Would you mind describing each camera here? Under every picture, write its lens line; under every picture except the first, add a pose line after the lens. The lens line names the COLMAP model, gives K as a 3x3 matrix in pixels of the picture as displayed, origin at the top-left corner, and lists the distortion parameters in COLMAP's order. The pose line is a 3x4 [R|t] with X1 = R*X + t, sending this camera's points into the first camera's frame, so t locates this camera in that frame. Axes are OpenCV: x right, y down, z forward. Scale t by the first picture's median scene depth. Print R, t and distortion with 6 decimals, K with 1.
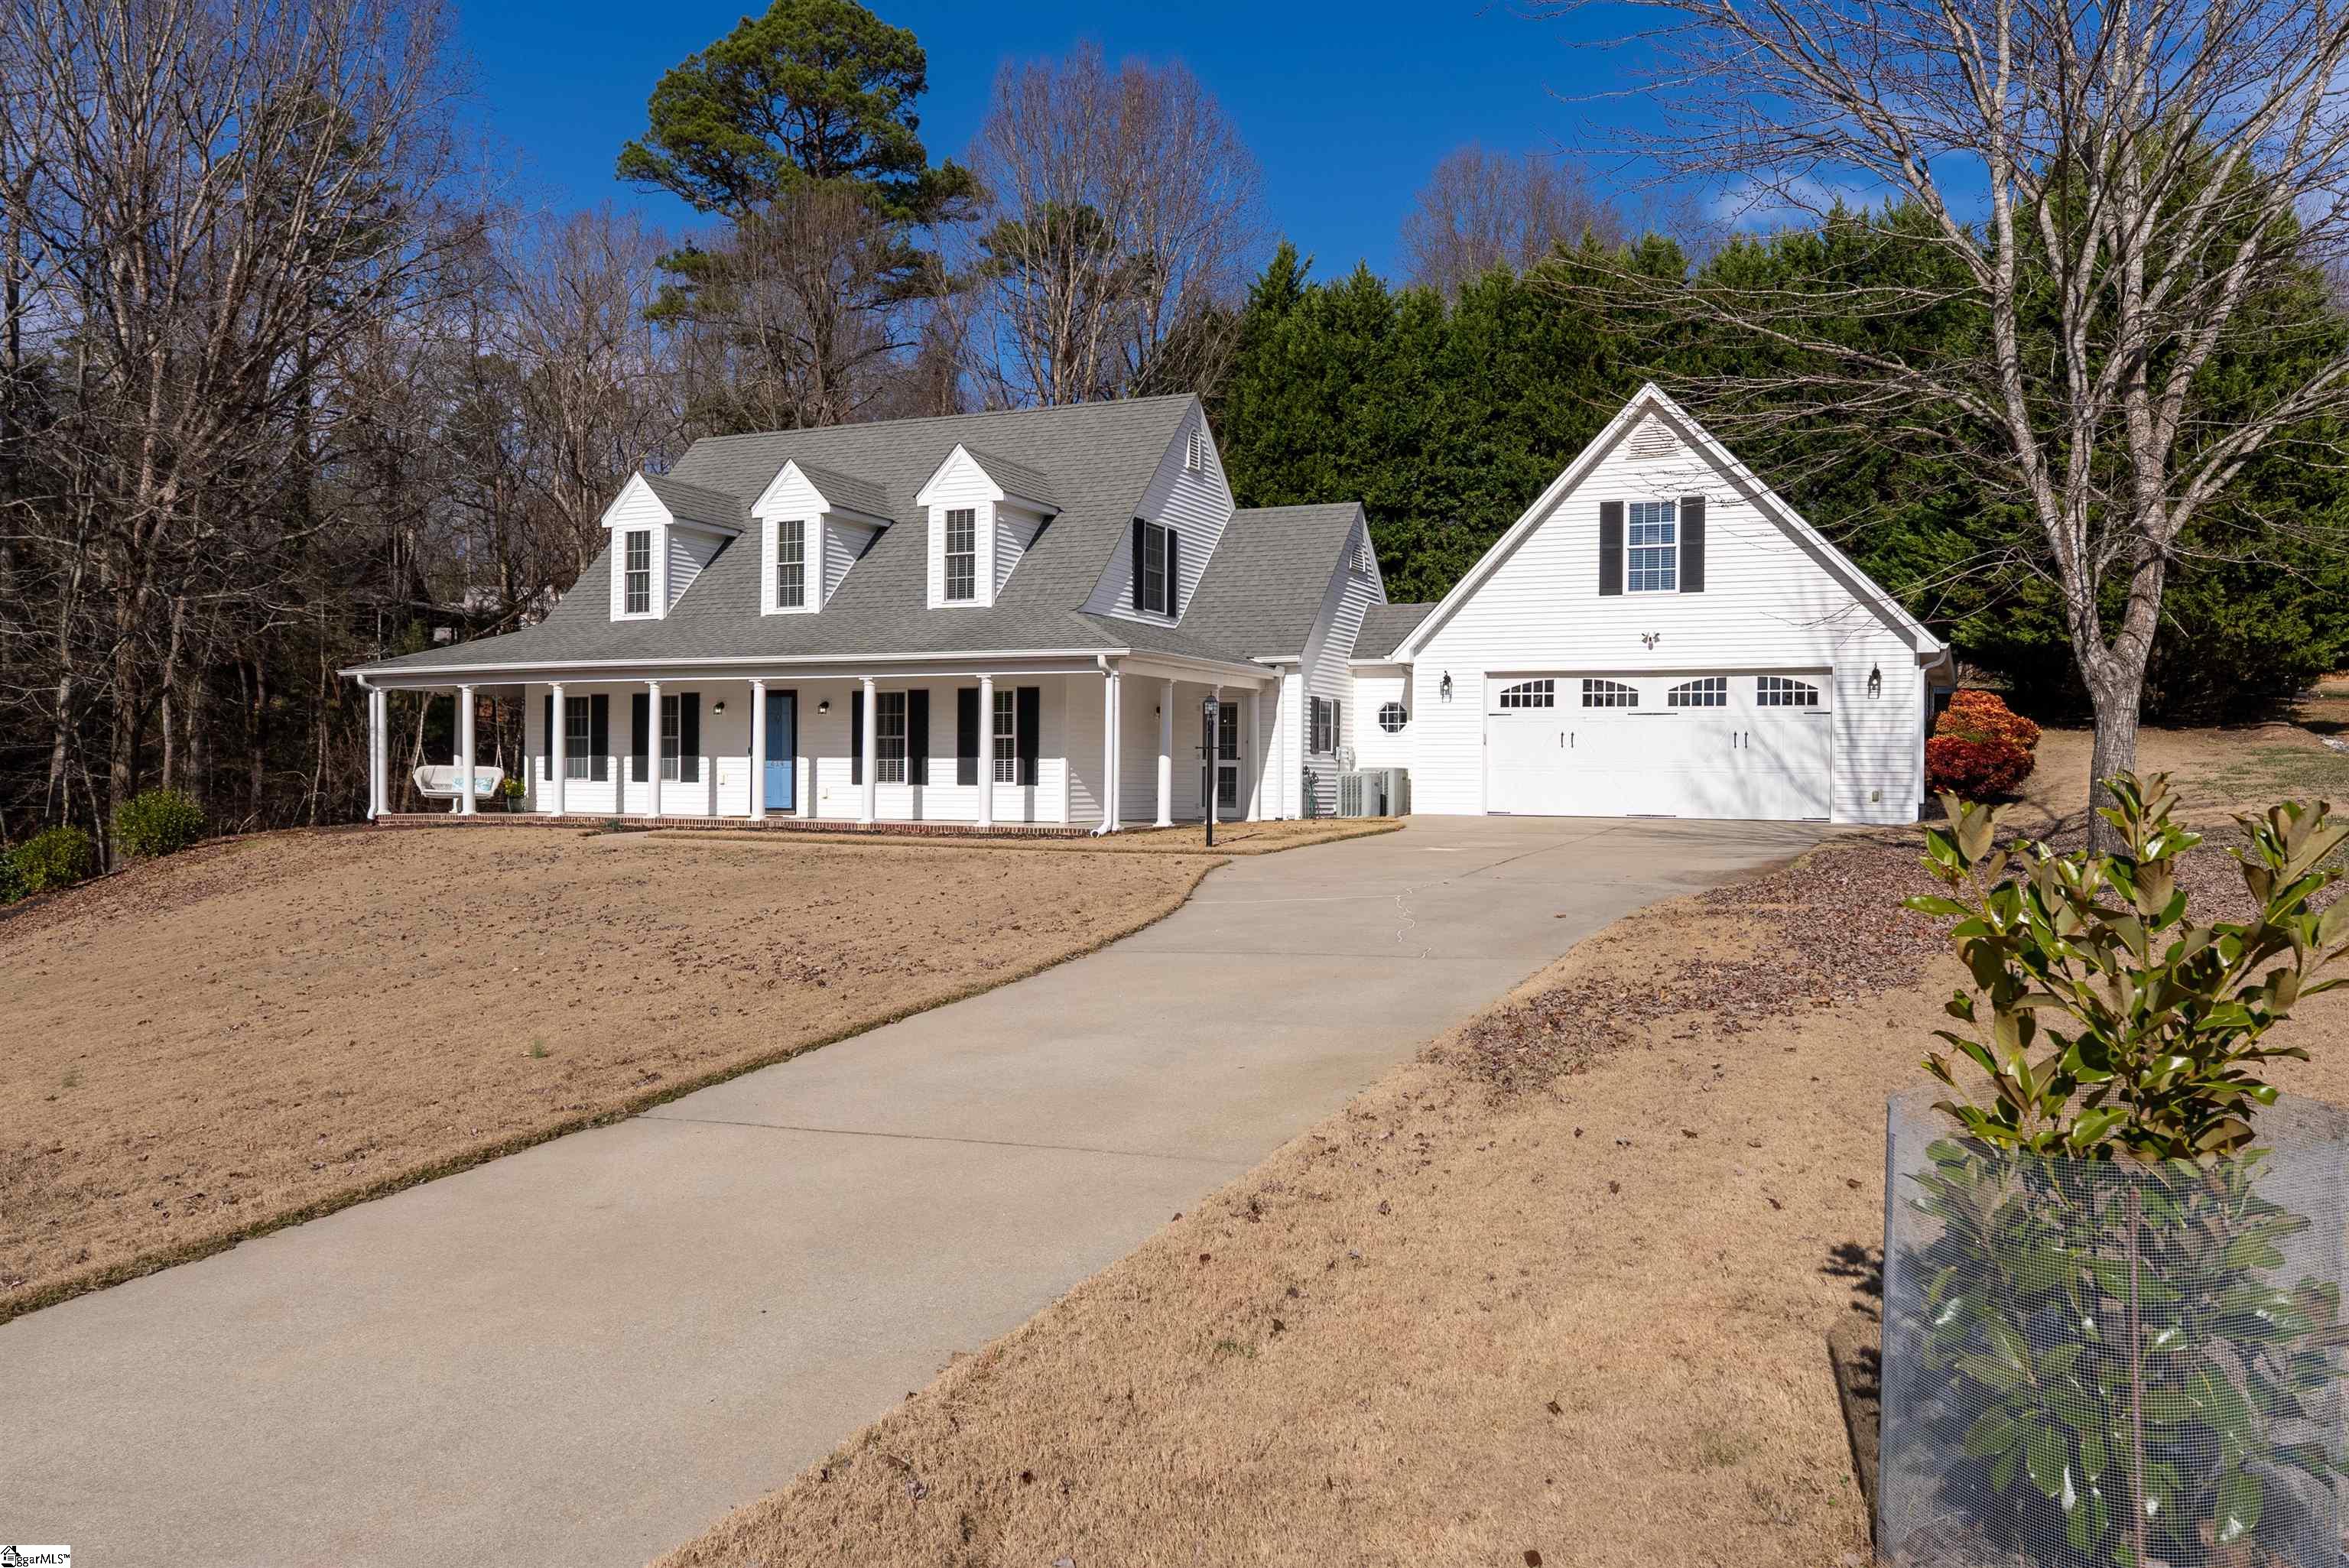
lens RADIAL K [[1792.7, 0, 1175.1], [0, 1792.7, 780.7], [0, 0, 1]] dist [0.006036, 0.008957]
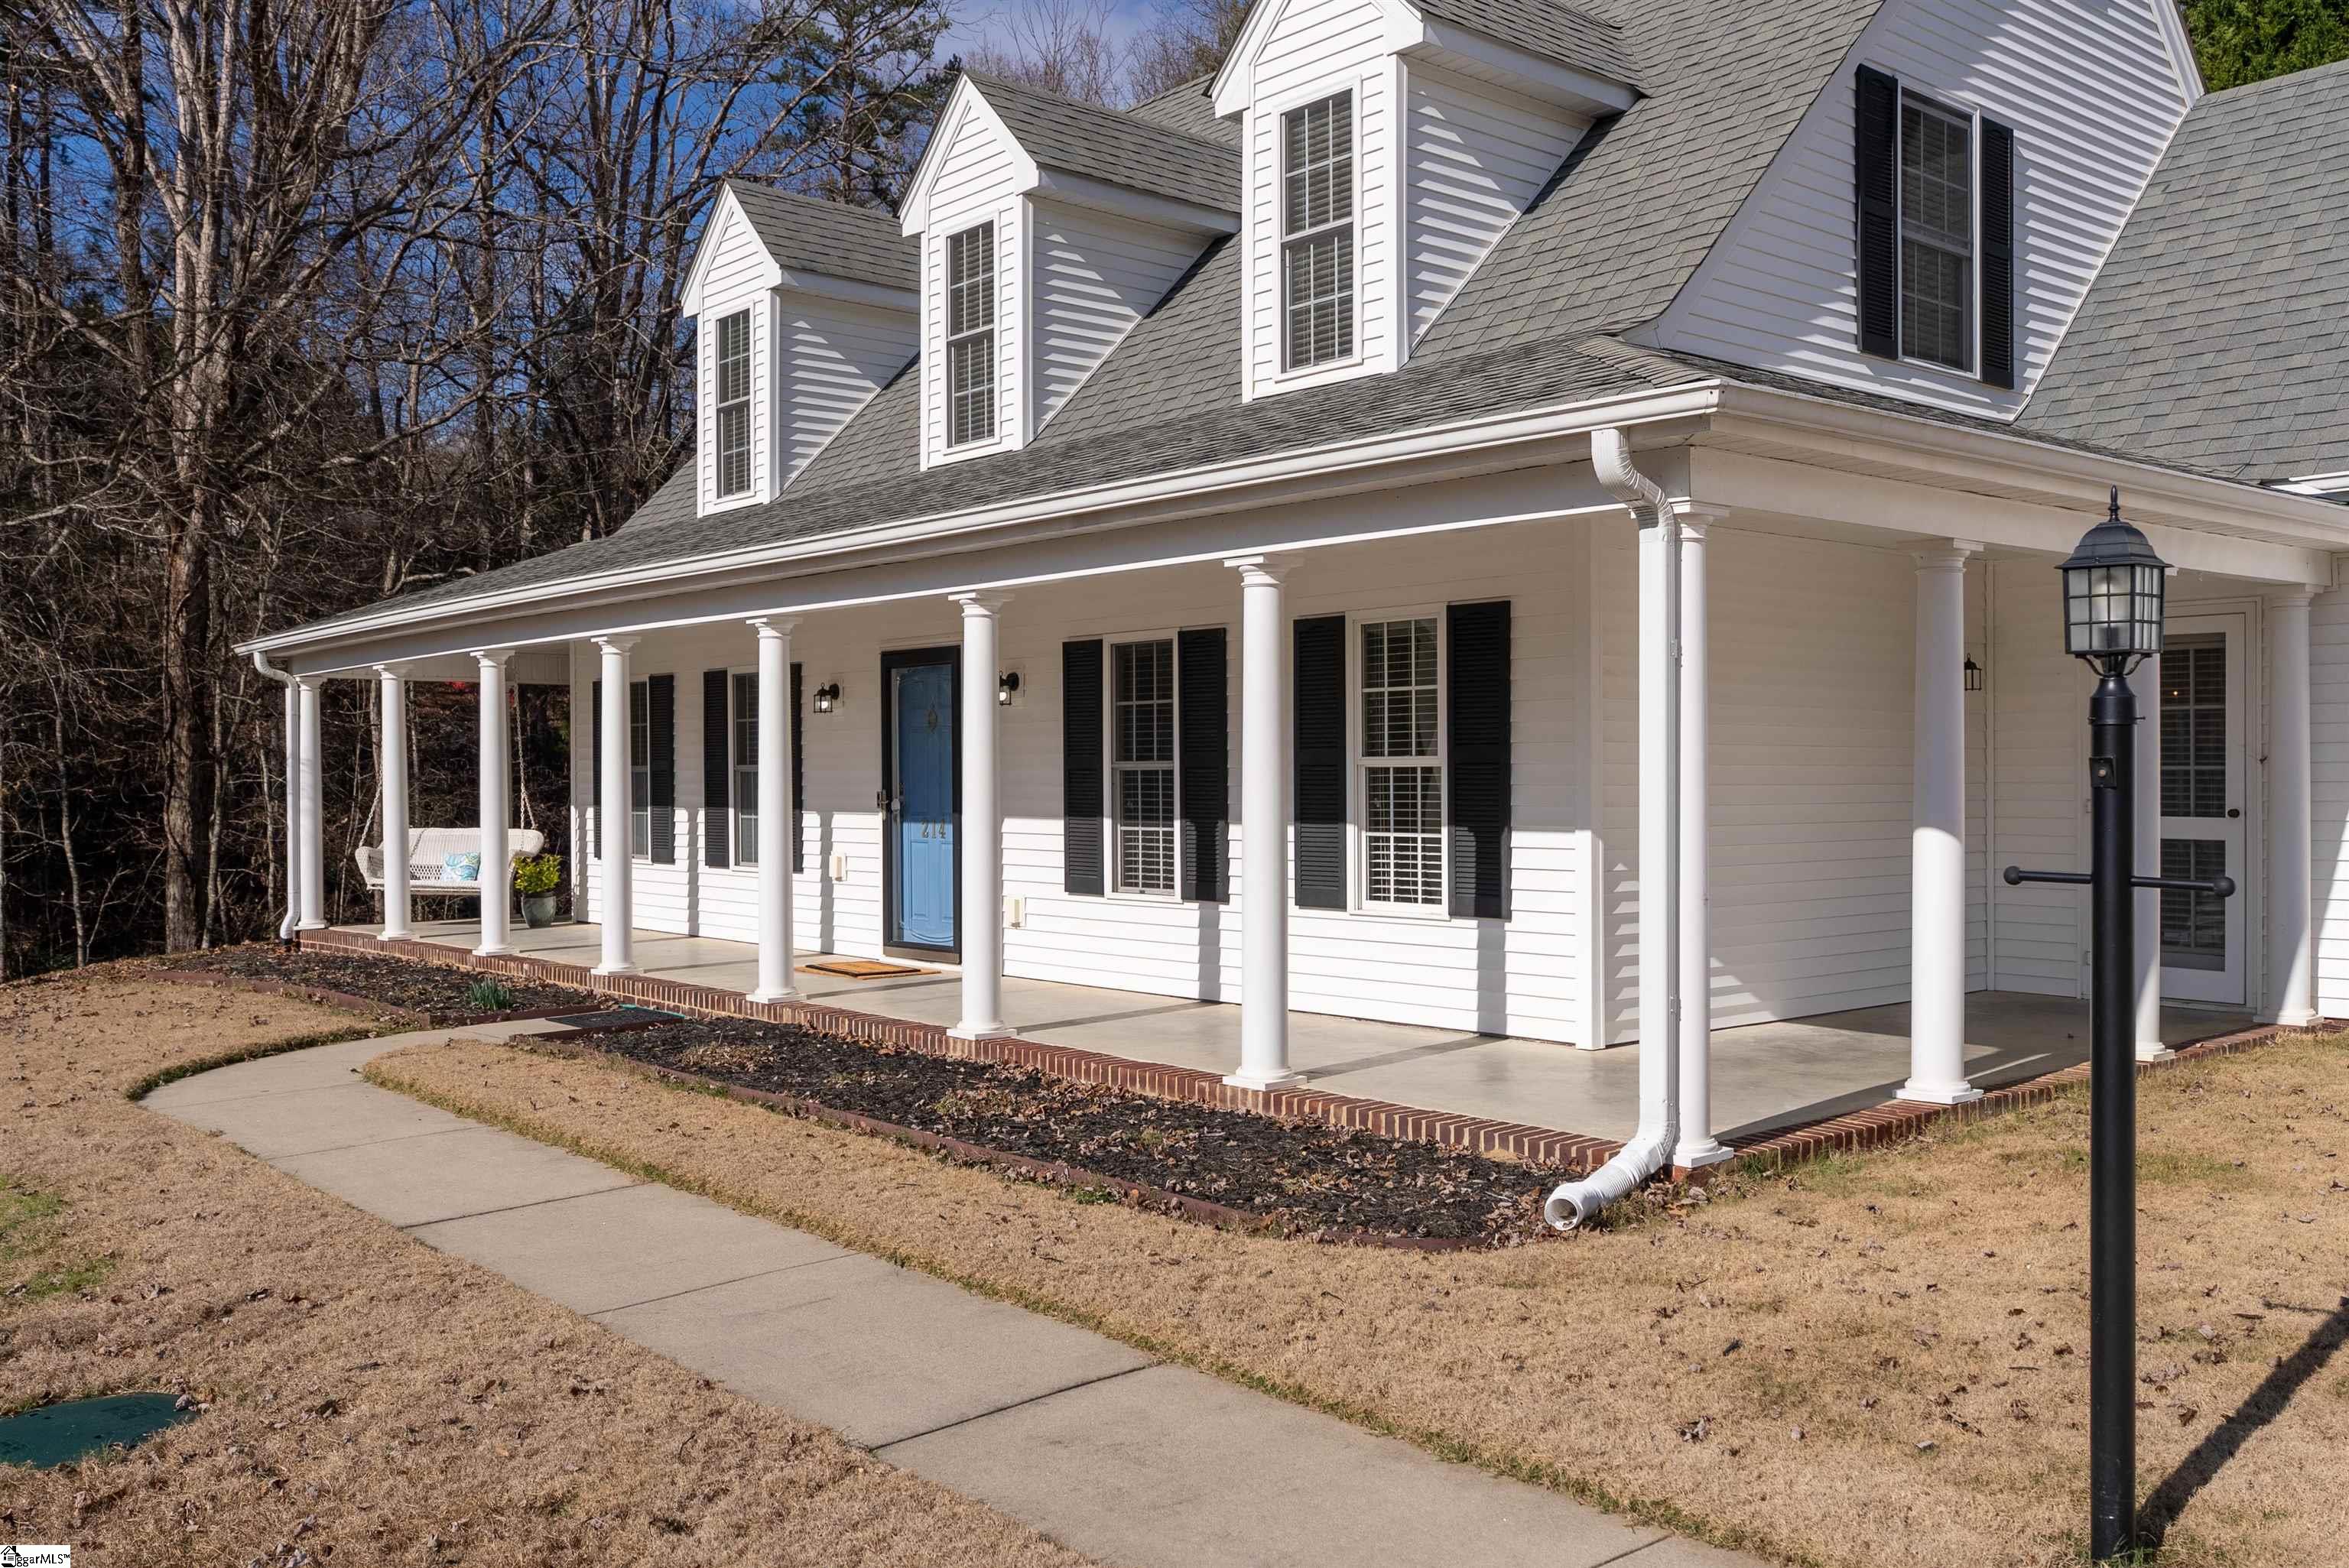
lens RADIAL K [[2006.2, 0, 1176.5], [0, 2006.2, 774.1], [0, 0, 1]] dist [-0.004806, -0.005003]
pose [[0.907501, -0.011348, -0.419897, 0.015360], [0.010749, 0.999935, -0.003792, -0.020627], [0.419913, -0.001072, 0.907564, 0.621794]]
